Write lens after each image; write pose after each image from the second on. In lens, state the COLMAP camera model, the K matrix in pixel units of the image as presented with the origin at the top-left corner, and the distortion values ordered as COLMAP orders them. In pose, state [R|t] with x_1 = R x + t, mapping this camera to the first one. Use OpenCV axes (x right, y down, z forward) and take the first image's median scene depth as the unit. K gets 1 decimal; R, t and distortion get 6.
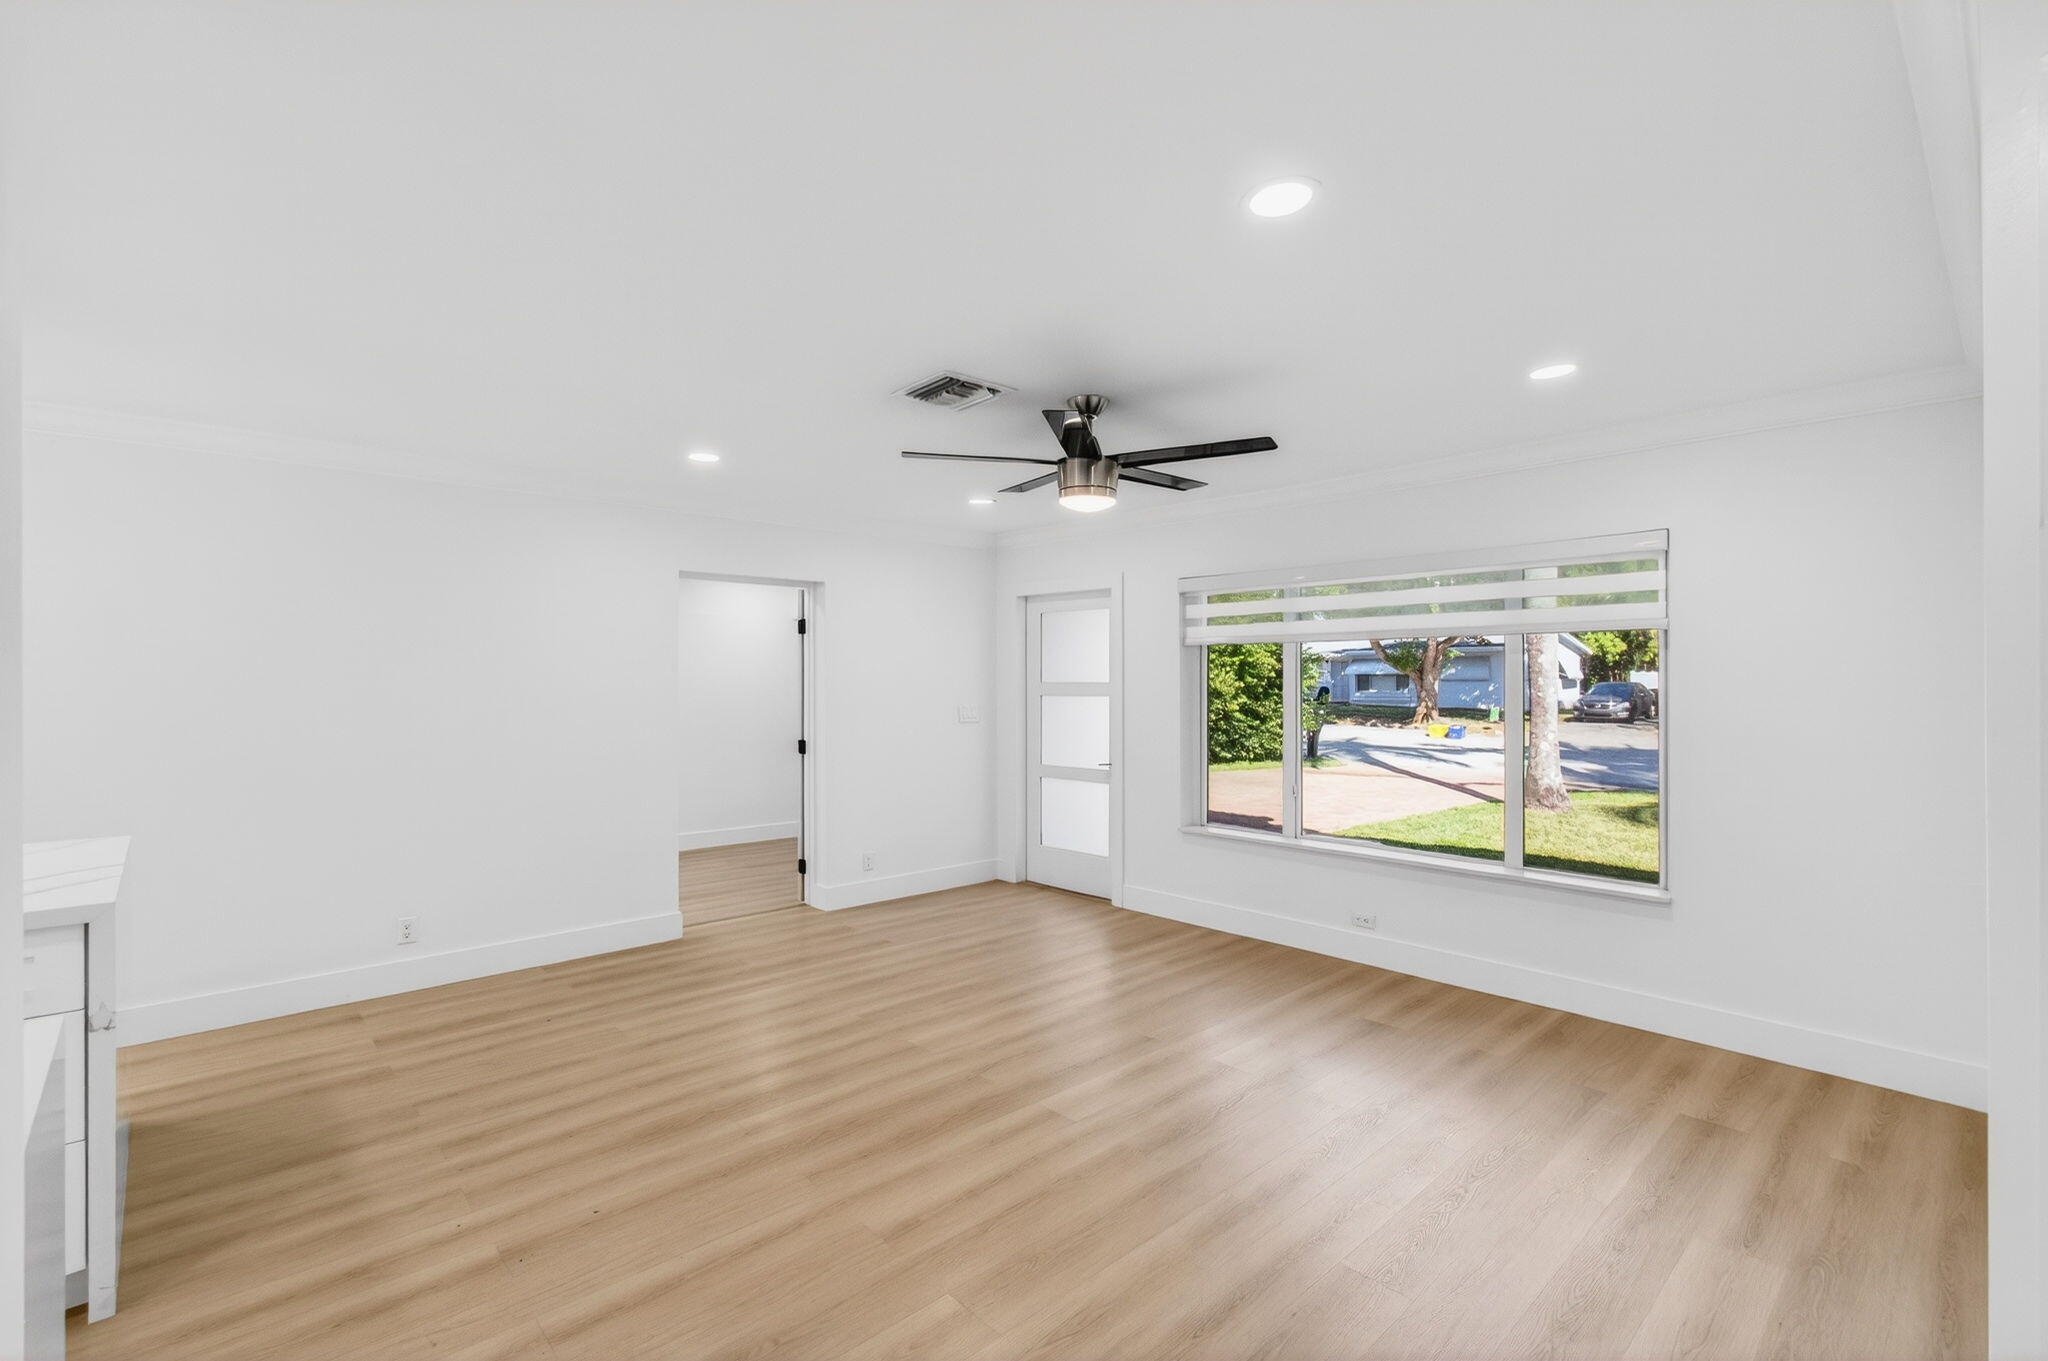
lens RADIAL K [[913.3, 0, 1032.2], [0, 913.3, 689.0], [0, 0, 1]] dist [0.003252, 0.002664]
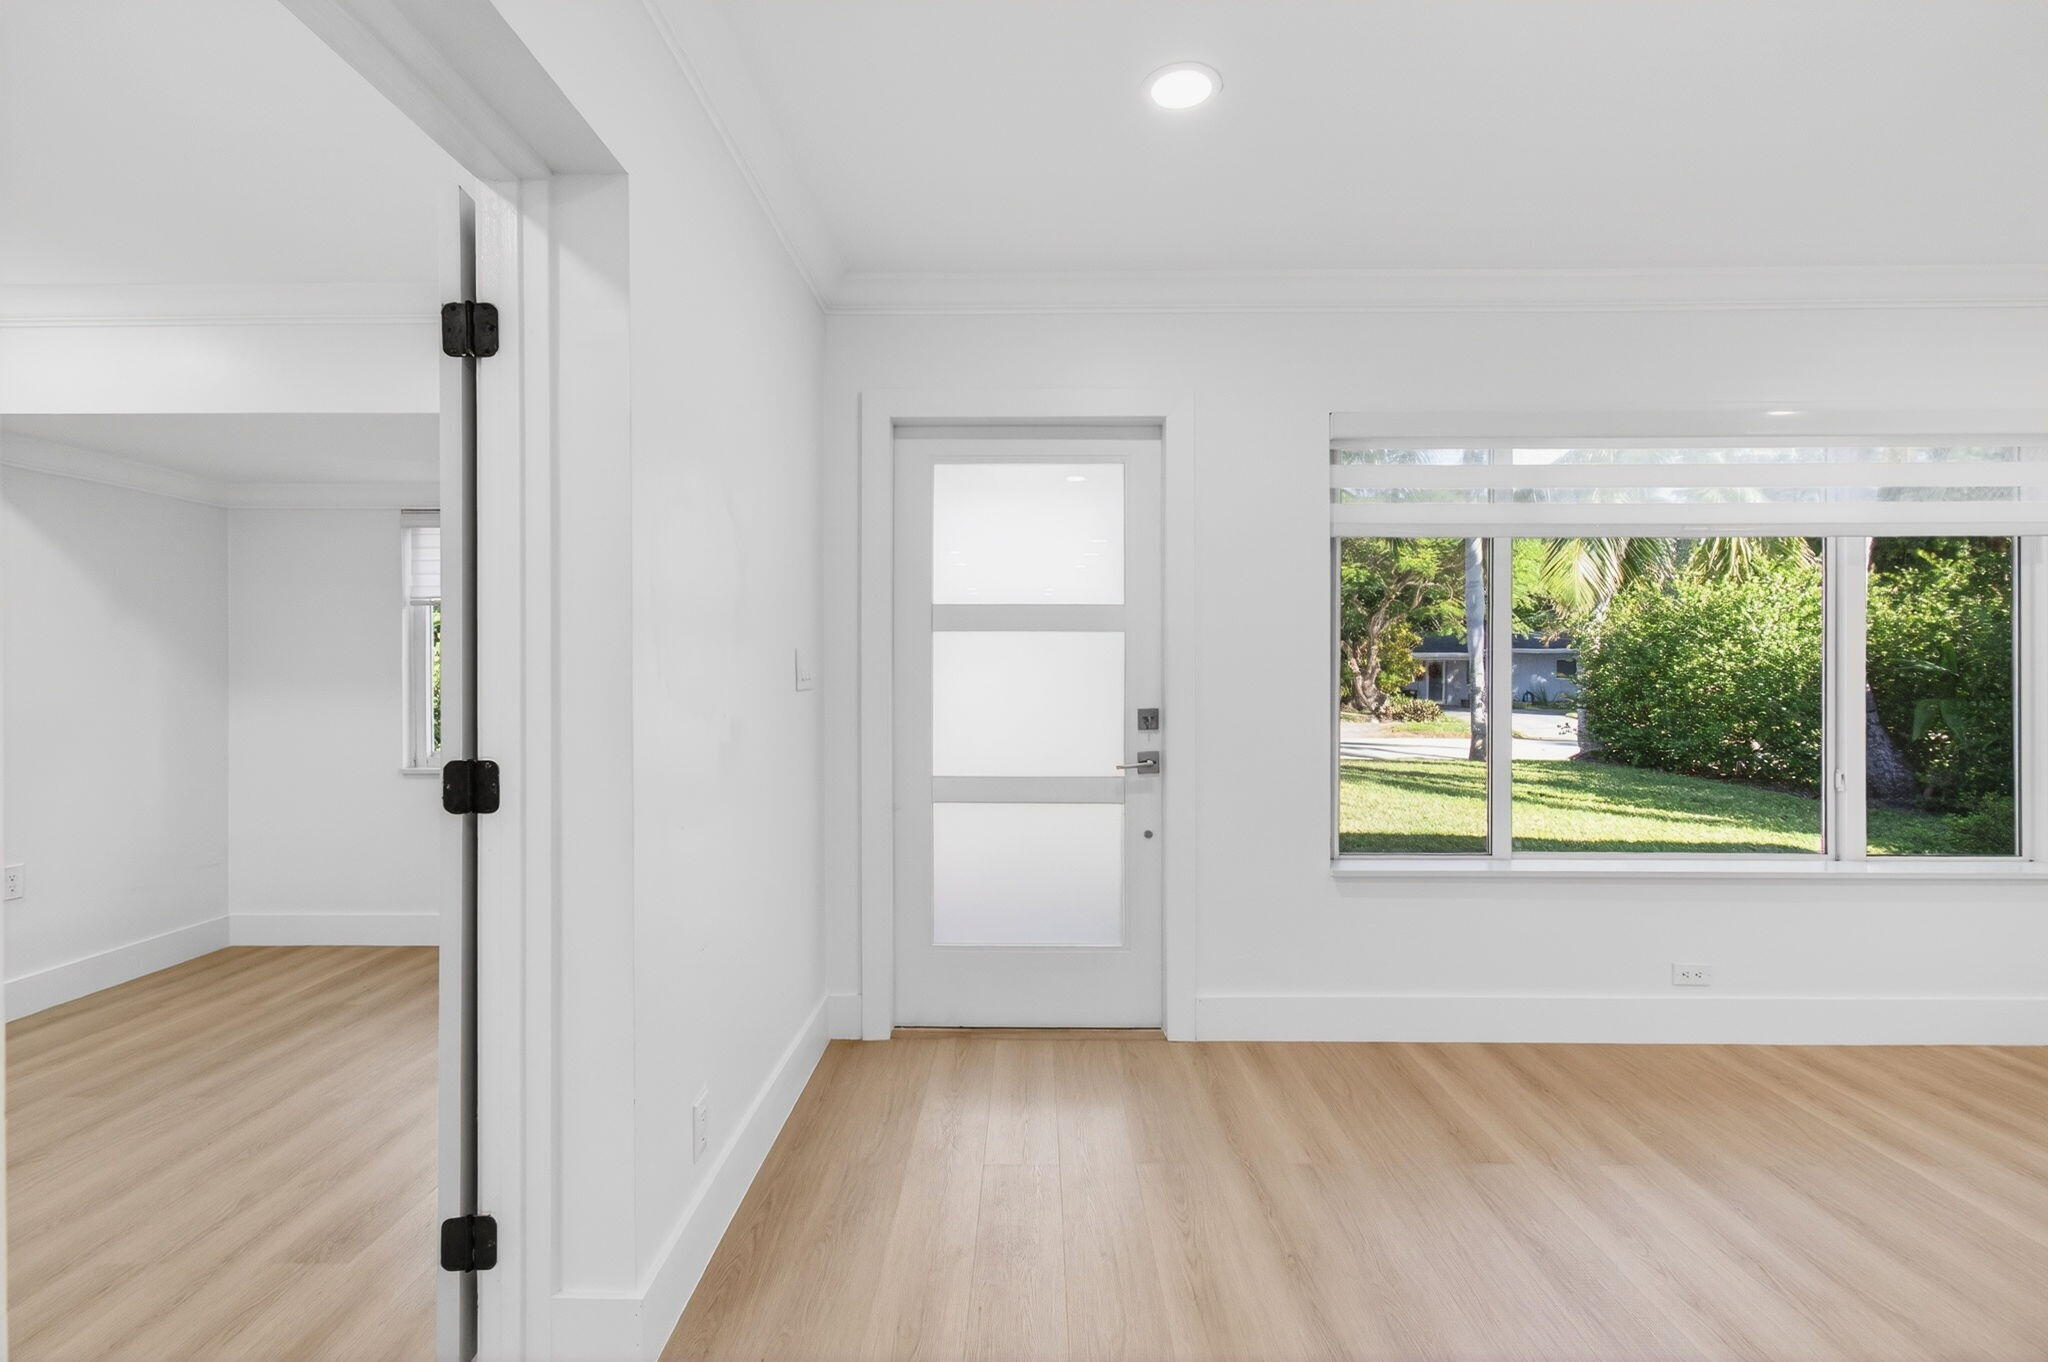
lens RADIAL K [[913.3, 0, 1021.0], [0, 913.3, 685.0], [0, 0, 1]] dist [0.003252, 0.002664]
pose [[0.697081, -0.011674, 0.716897, -0.350893], [0.005785, 0.999926, 0.010658, 0.033829], [-0.716969, -0.003282, 0.697097, 0.742084]]
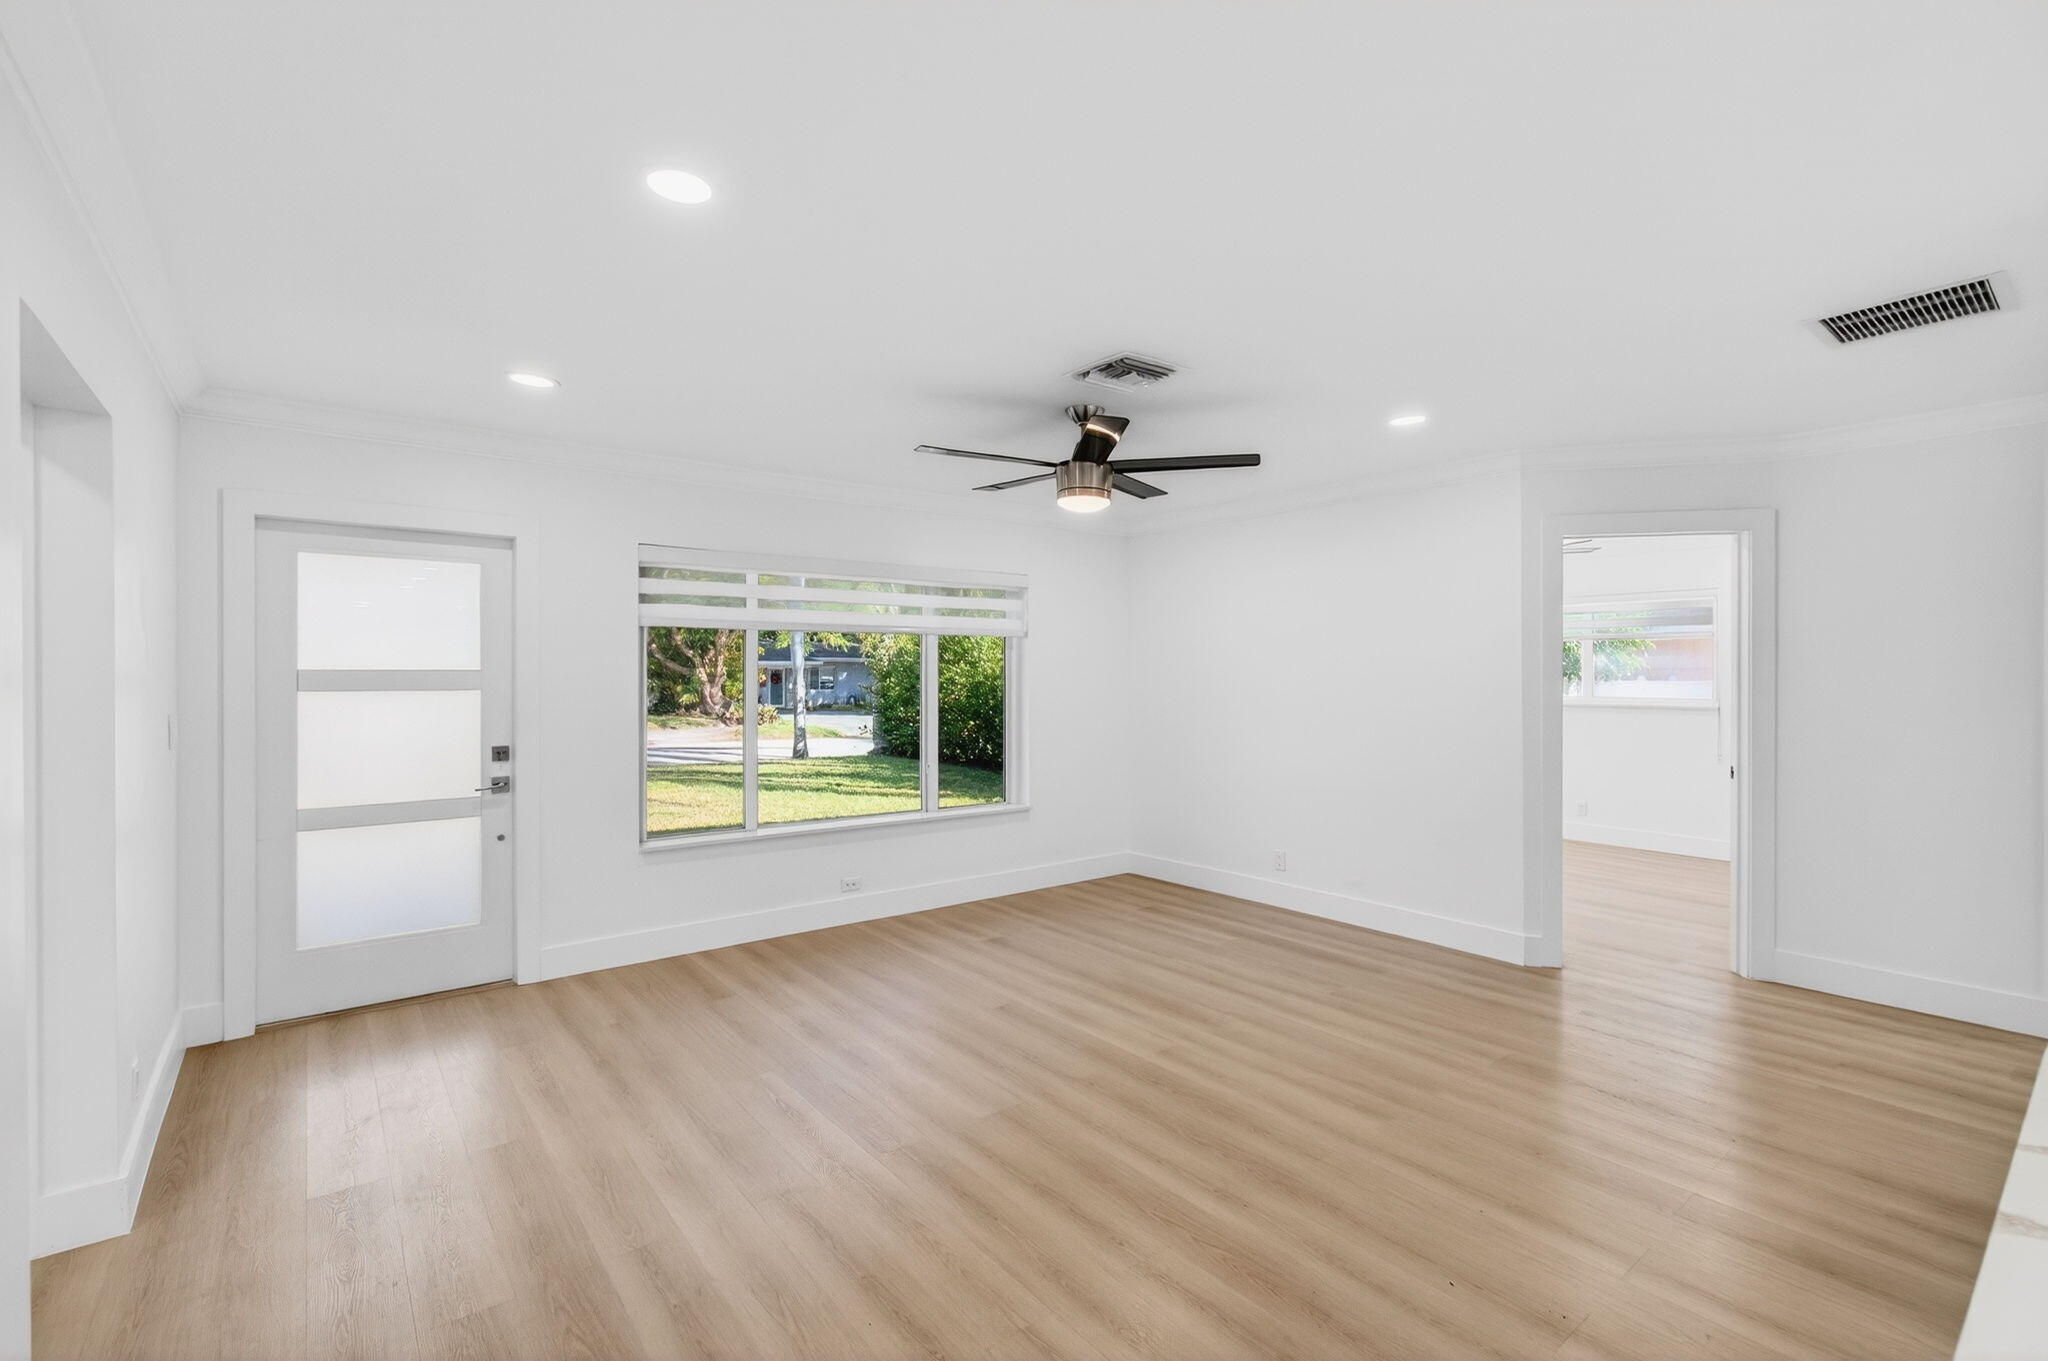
lens RADIAL K [[913.3, 0, 1007.4], [0, 913.3, 679.7], [0, 0, 1]] dist [0.003252, 0.002664]
pose [[0.105904, -0.006467, 0.994355, -0.602663], [0.005729, 0.999966, 0.005894, -0.001369], [-0.994360, 0.005072, 0.105937, 0.578903]]
